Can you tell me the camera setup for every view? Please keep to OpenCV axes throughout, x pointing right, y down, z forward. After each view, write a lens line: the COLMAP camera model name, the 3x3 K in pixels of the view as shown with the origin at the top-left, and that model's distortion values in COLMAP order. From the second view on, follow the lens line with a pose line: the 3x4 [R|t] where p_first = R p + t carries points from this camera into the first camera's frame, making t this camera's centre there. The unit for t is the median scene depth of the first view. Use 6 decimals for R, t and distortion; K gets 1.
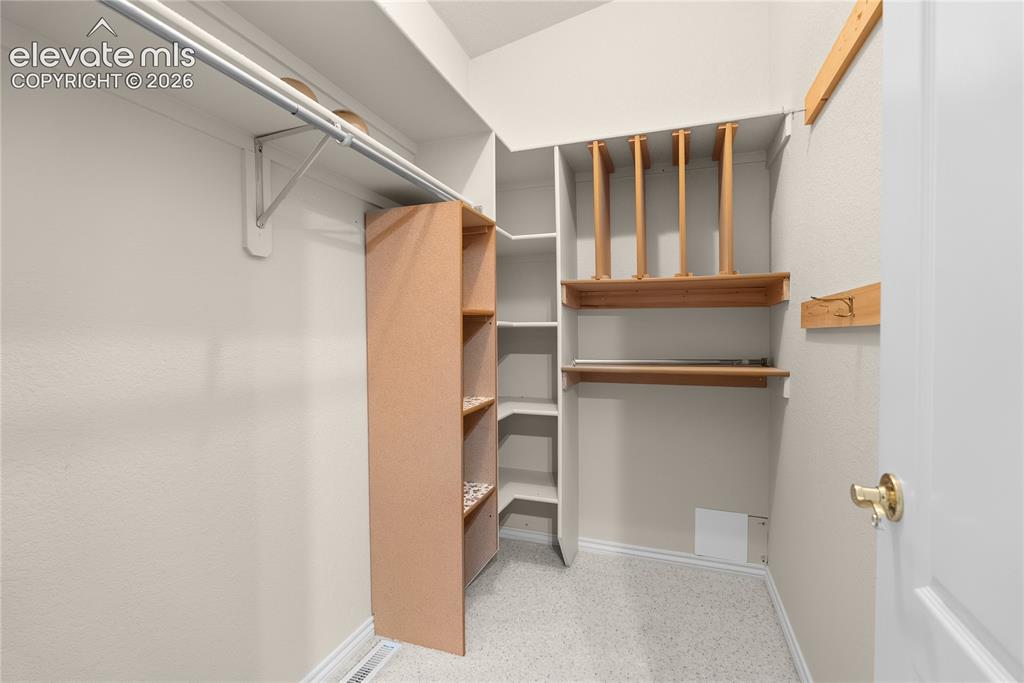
lens RADIAL K [[456.8, 0, 515.0], [0, 456.8, 340.5], [0, 0, 1]] dist [-0.006558, 0.000713]
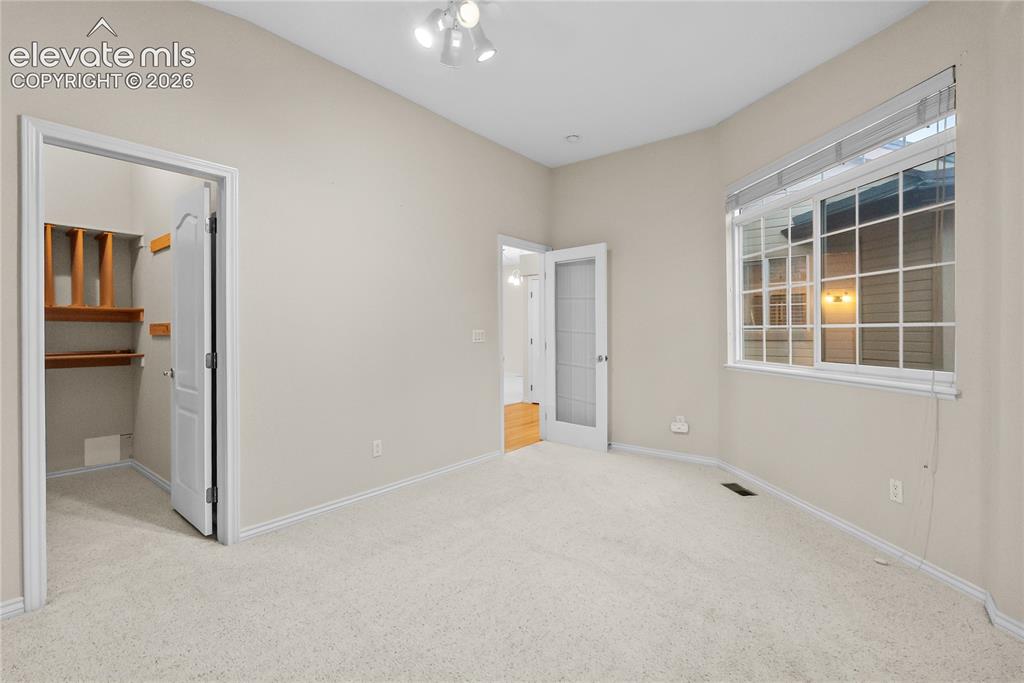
lens RADIAL K [[456.8, 0, 508.8], [0, 456.8, 333.0], [0, 0, 1]] dist [-0.006558, 0.000713]
pose [[0.332440, -0.005676, 0.943107, -0.883814], [0.018976, 0.999820, -0.000671, 0.003206], [-0.942934, 0.018120, 0.332487, -1.391730]]
